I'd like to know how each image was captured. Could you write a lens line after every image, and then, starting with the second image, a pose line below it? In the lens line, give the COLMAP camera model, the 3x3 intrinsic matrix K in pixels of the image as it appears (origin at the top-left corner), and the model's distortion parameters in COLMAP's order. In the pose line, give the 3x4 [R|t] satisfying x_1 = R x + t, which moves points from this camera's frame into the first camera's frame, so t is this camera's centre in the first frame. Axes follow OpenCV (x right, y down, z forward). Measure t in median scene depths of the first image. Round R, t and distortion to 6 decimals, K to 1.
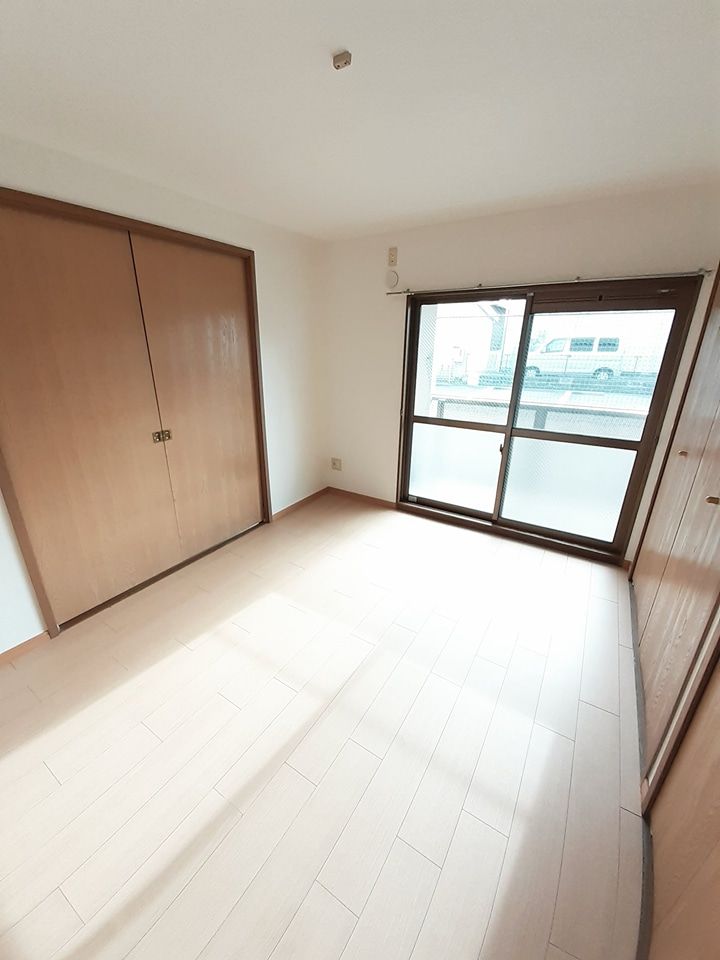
lens RADIAL K [[379.8, 0, 360.0], [0, 379.8, 480.0], [0, 0, 1]] dist [-0.012918, 0.000022]
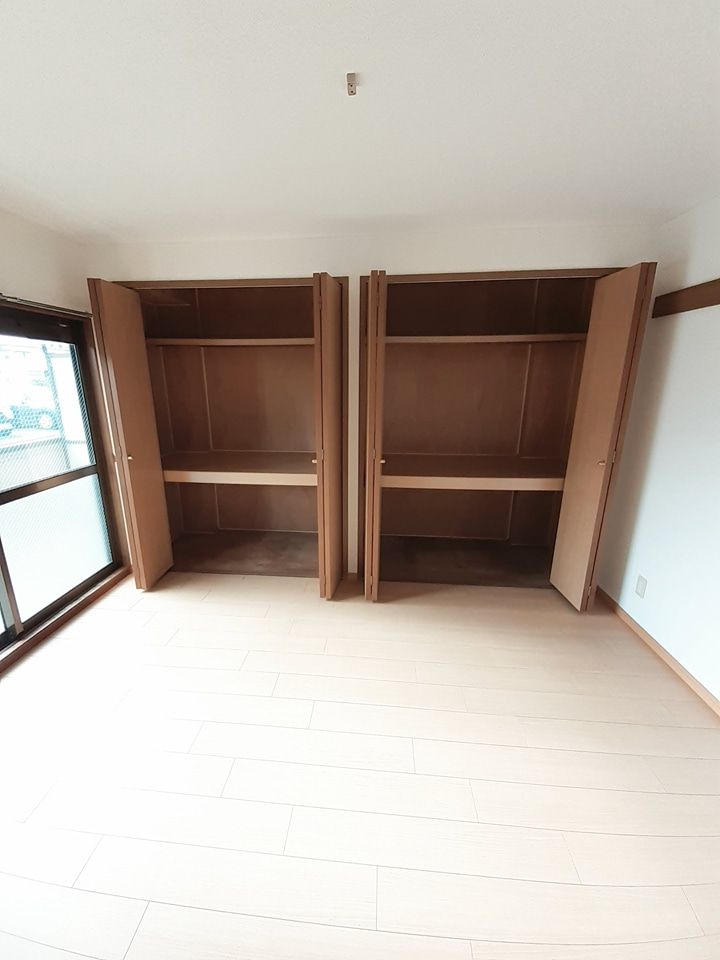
lens RADIAL K [[379.8, 0, 360.0], [0, 379.8, 480.0], [0, 0, 1]] dist [-0.012918, 0.000022]
pose [[-0.470737, -0.241028, 0.848712, -0.426957], [0.290917, 0.865757, 0.407226, -0.225154], [-0.832931, 0.438601, -0.337425, 0.605862]]
